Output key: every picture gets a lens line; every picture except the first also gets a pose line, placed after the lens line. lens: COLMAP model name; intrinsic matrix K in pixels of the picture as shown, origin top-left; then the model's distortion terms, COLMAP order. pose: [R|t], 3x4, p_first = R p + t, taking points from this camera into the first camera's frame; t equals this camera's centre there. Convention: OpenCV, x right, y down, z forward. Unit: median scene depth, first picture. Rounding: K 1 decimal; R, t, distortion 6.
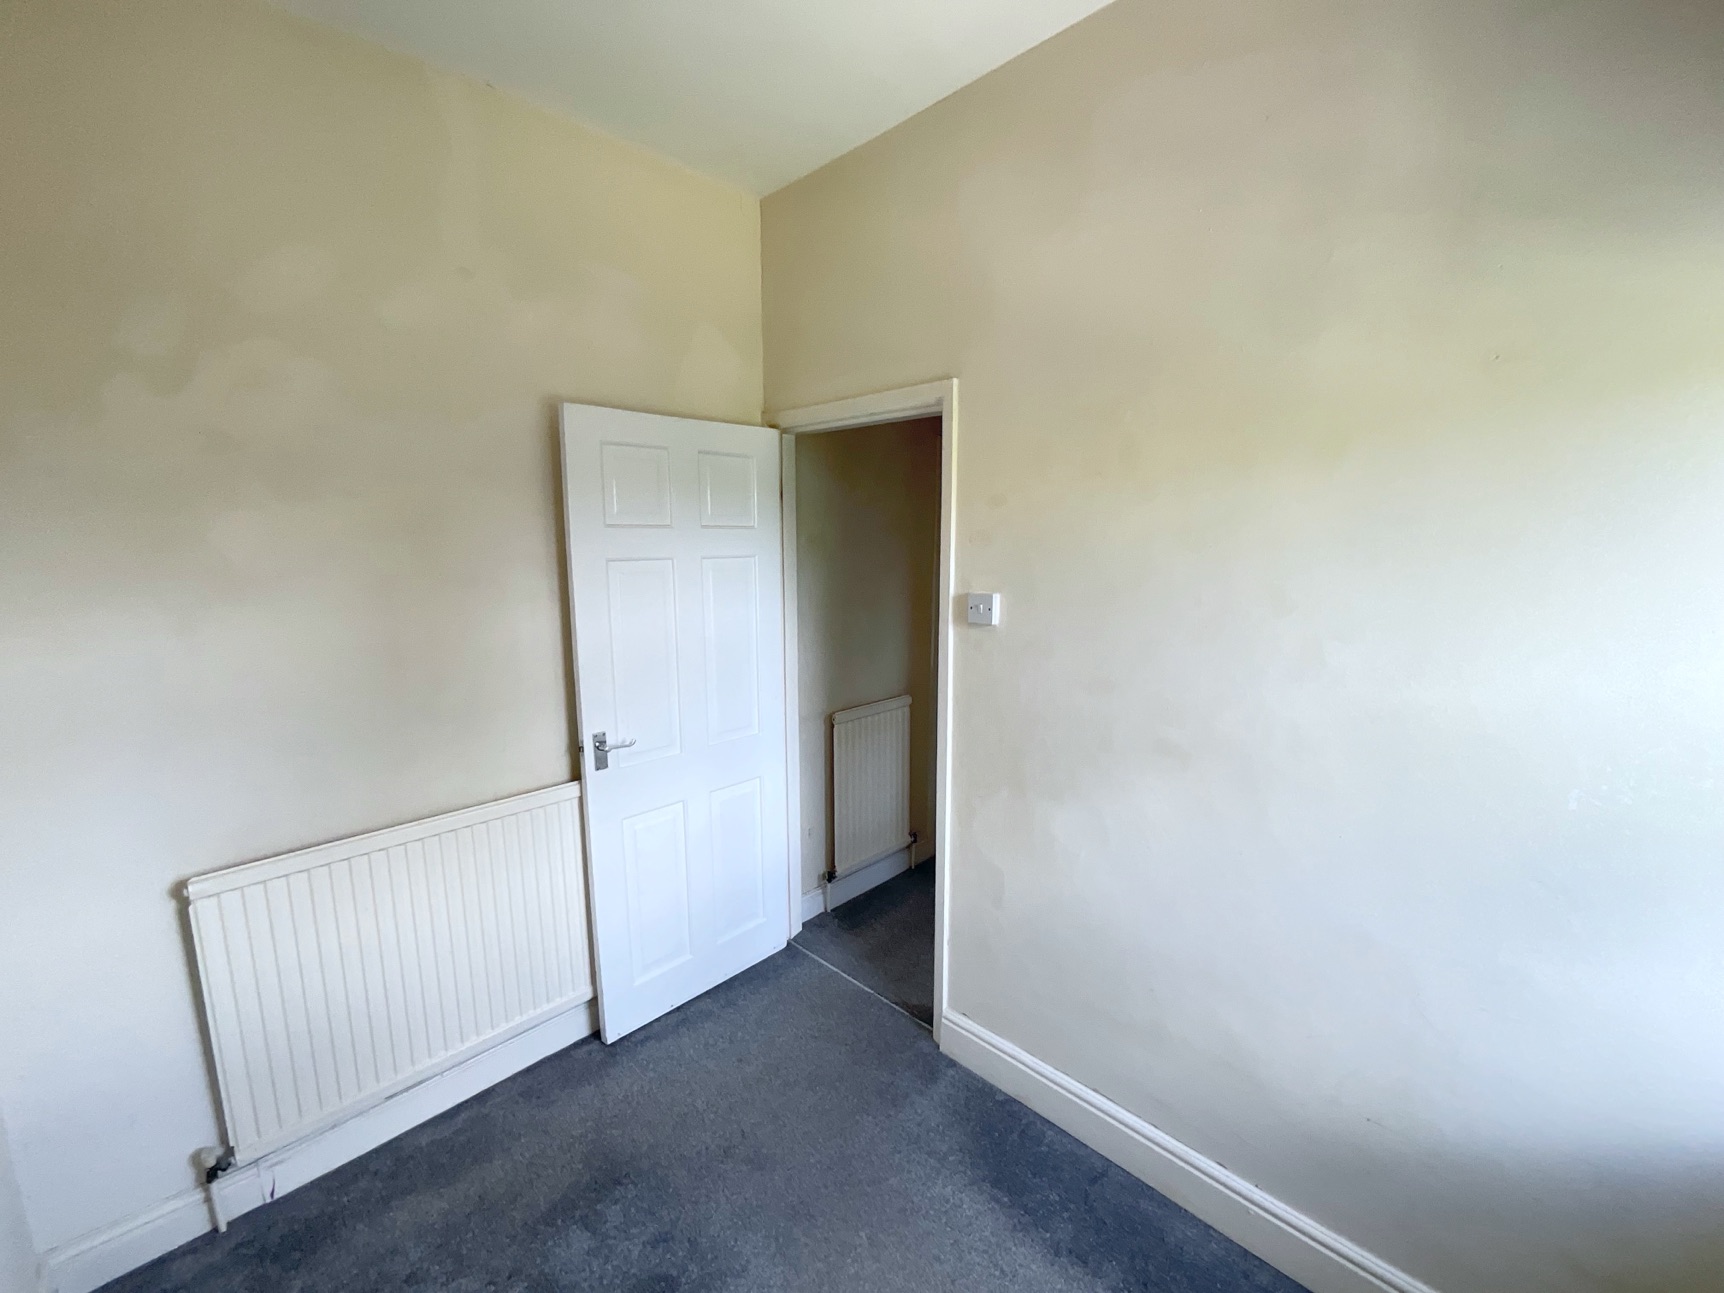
lens RADIAL K [[700.7, 0, 858.3], [0, 700.7, 647.5], [0, 0, 1]] dist [0.003180, 0.000344]
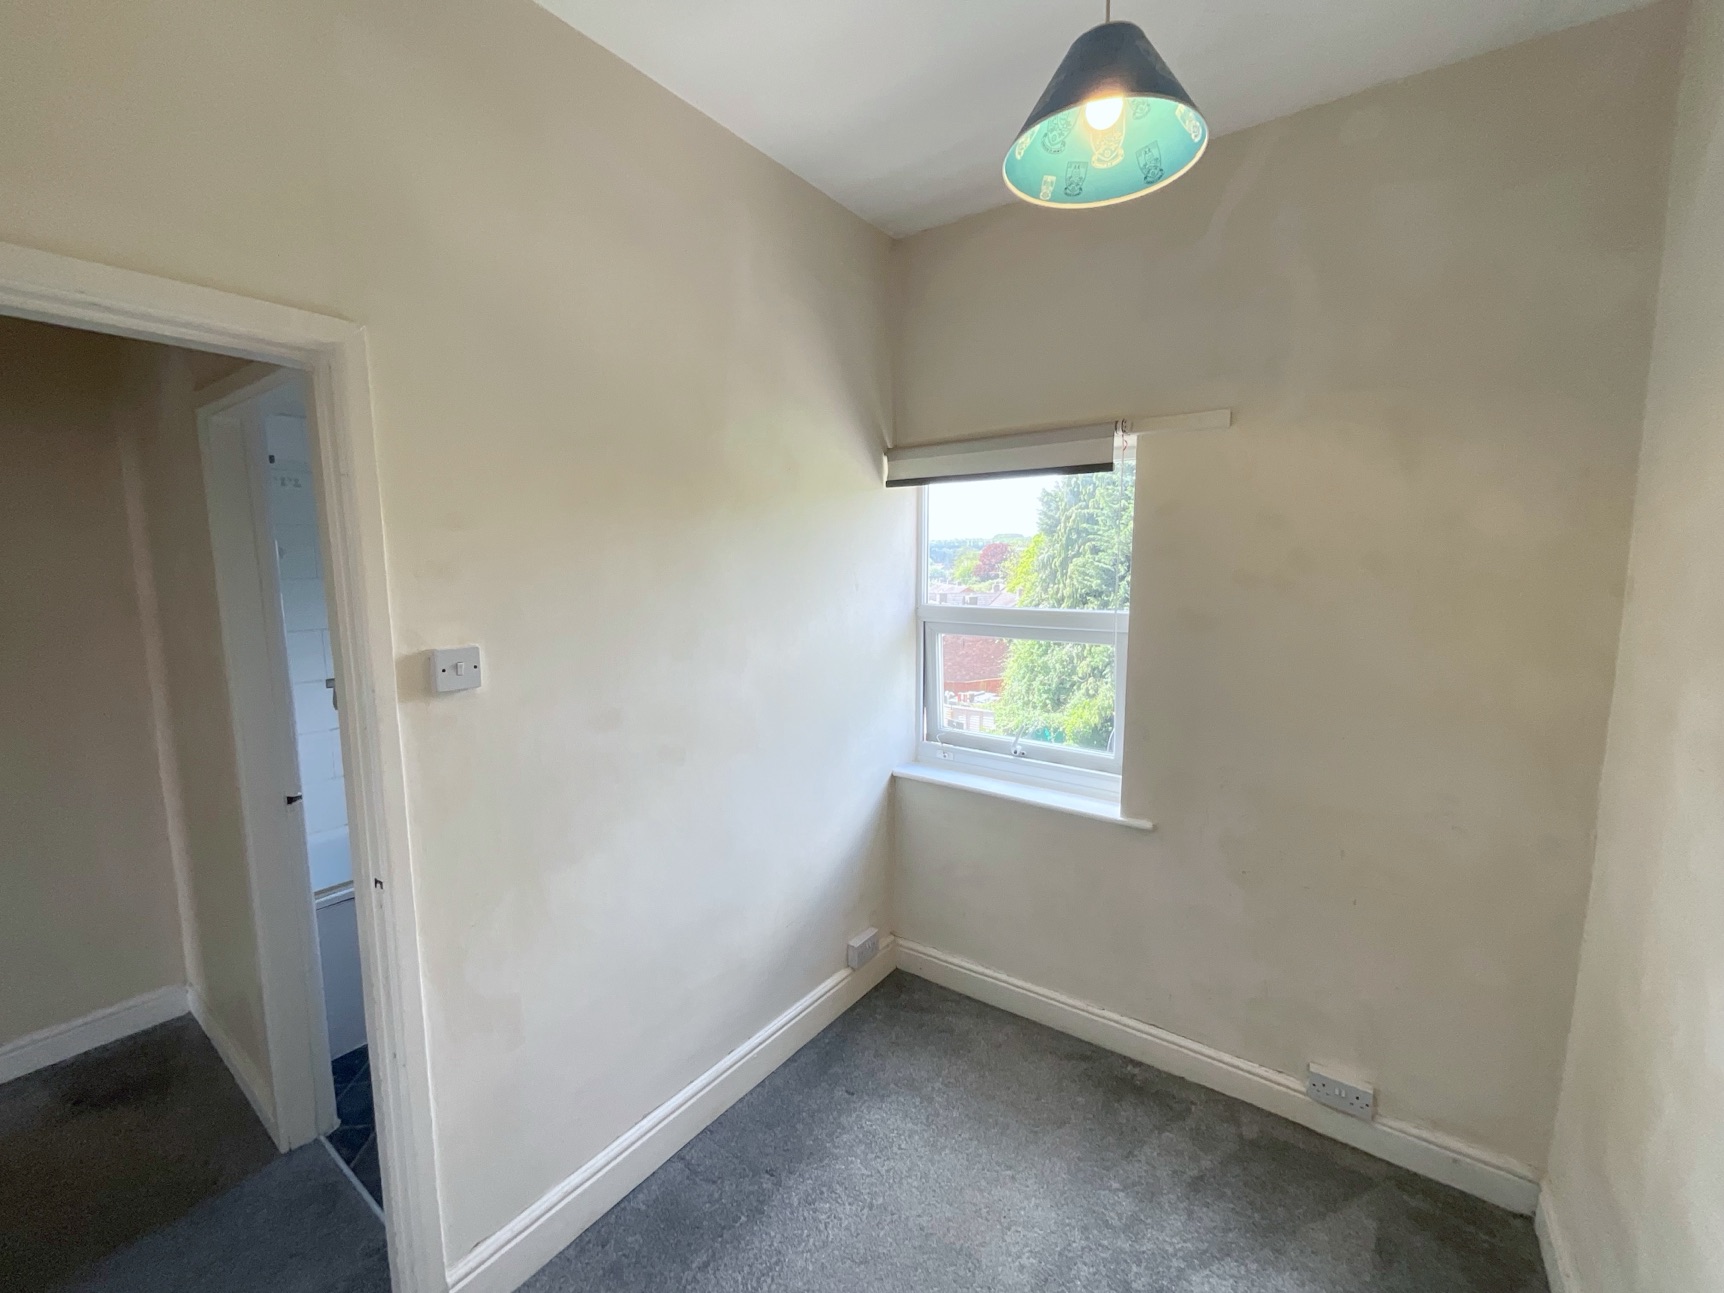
lens RADIAL K [[700.7, 0, 858.3], [0, 700.7, 647.5], [0, 0, 1]] dist [0.003180, 0.000344]
pose [[-0.151262, -0.120123, 0.981168, -0.599334], [0.159721, 0.976576, 0.144184, -0.116356], [-0.975505, 0.178522, -0.128533, 0.696469]]
